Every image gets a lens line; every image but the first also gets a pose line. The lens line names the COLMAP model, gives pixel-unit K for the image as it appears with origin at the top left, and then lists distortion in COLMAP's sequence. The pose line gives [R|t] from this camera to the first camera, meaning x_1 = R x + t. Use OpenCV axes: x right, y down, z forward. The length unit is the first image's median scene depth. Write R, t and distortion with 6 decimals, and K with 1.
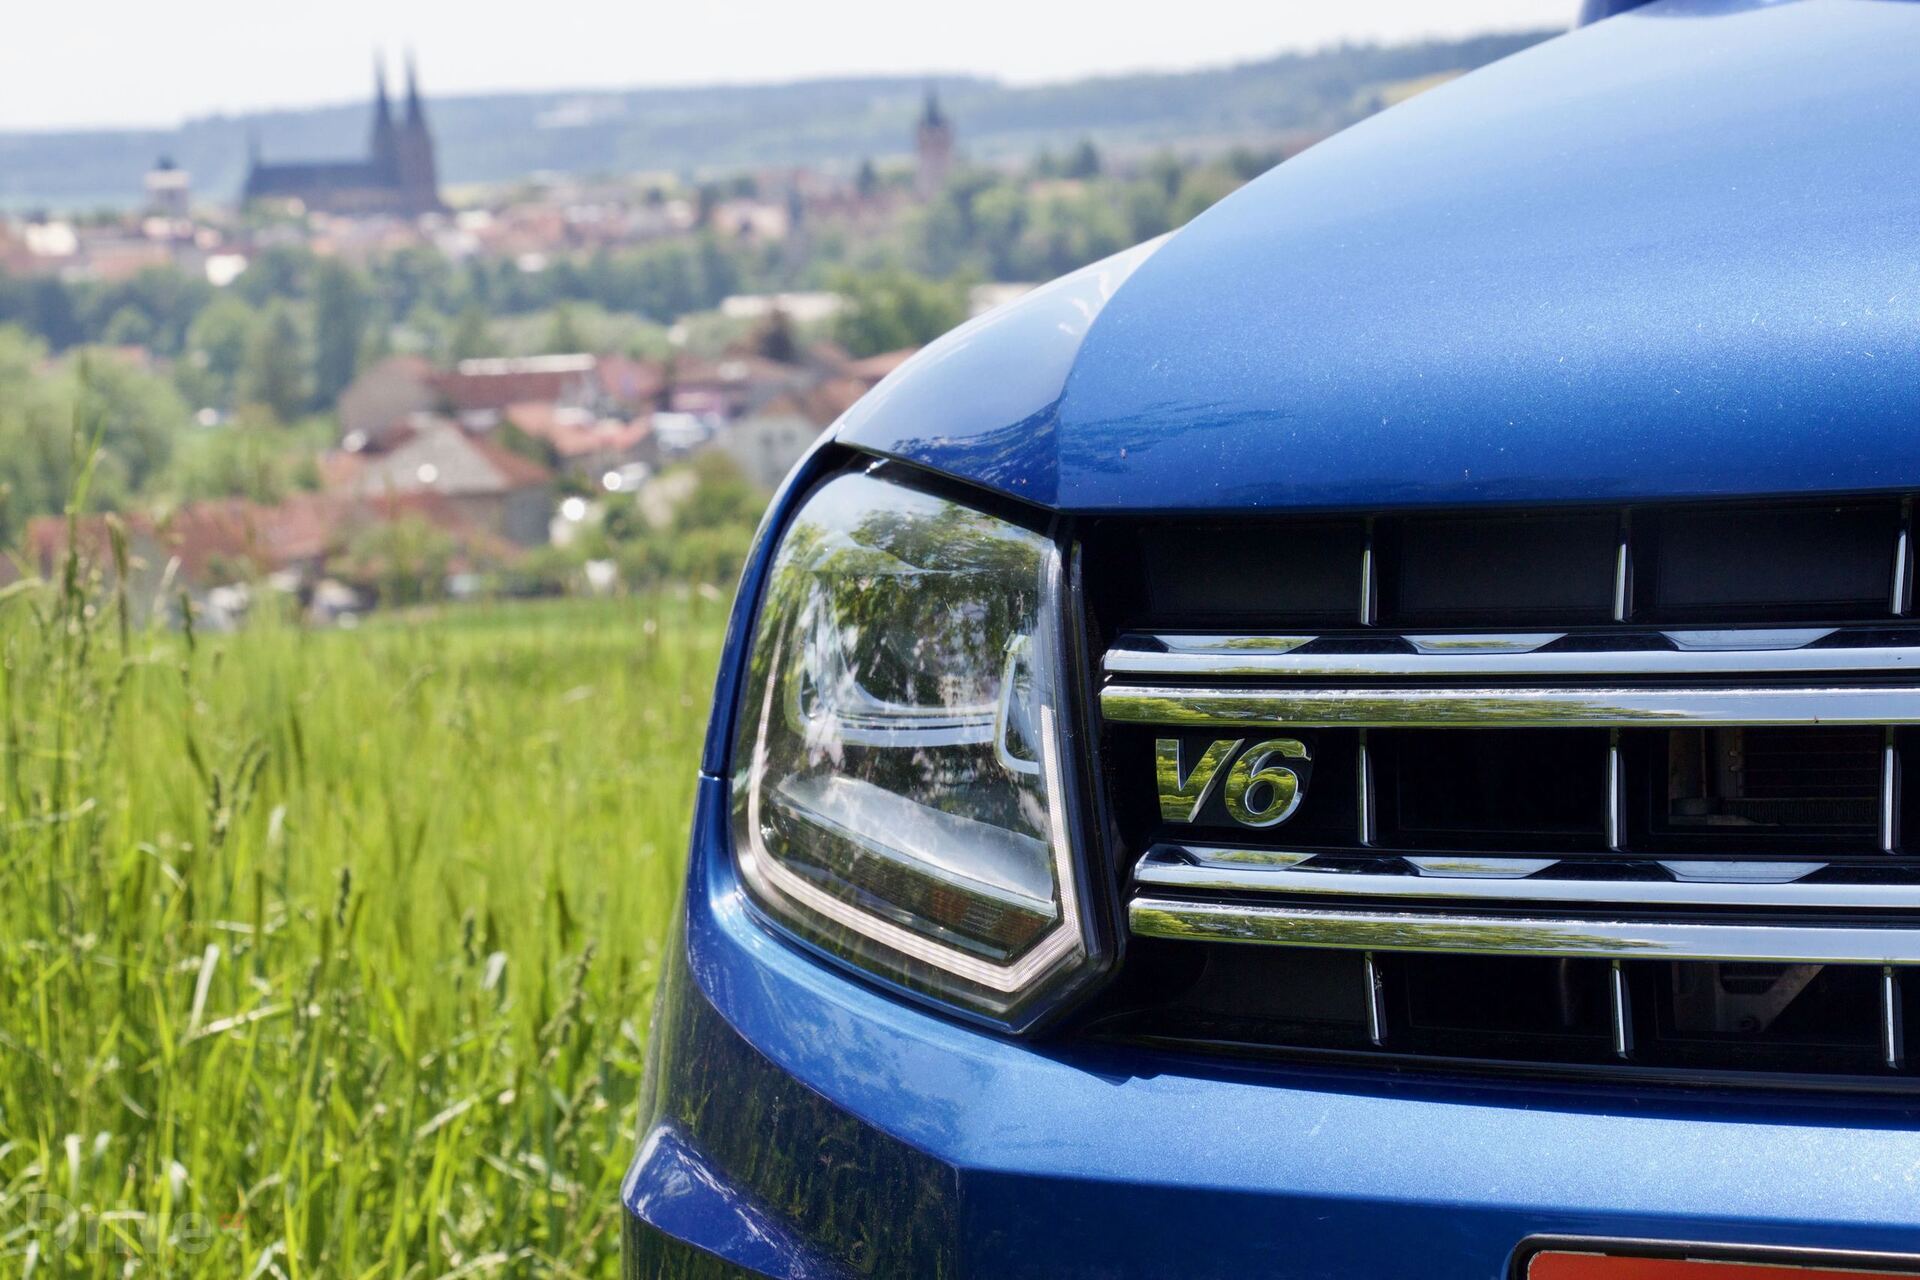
lens RADIAL K [[4923.8, 0, 960.0], [0, 4923.8, 640.0], [0, 0, 1]] dist [0.335743, -0.760504]
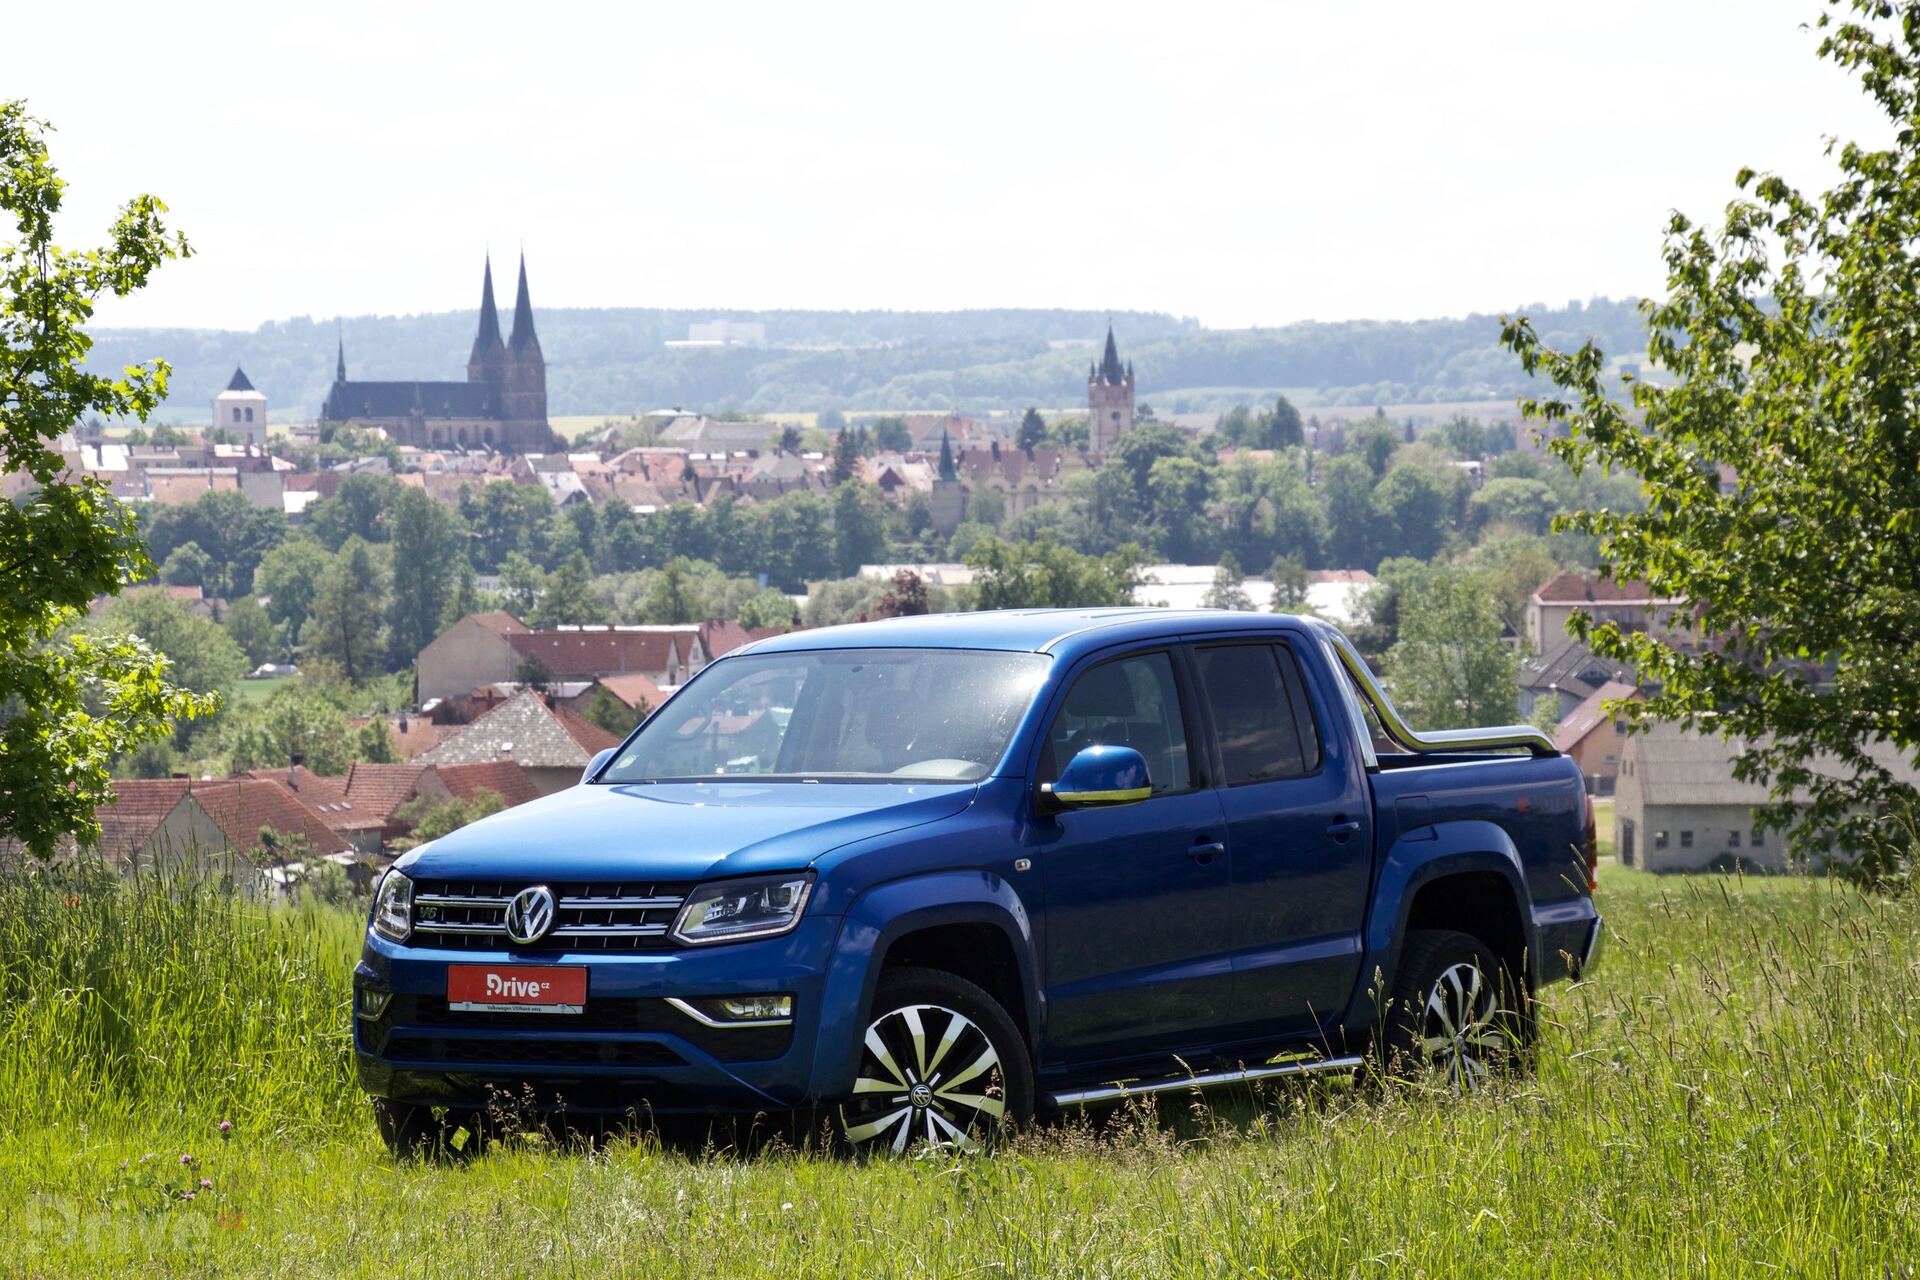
lens RADIAL K [[6952.1, 0, 960.0], [0, 6952.1, 640.0], [0, 0, 1]] dist [0.706741, 0.715994]
pose [[0.997316, 0.053103, -0.050409, 0.033302], [-0.055464, 0.997370, -0.046651, 0.001566], [0.047799, 0.049321, 0.997639, -0.234259]]
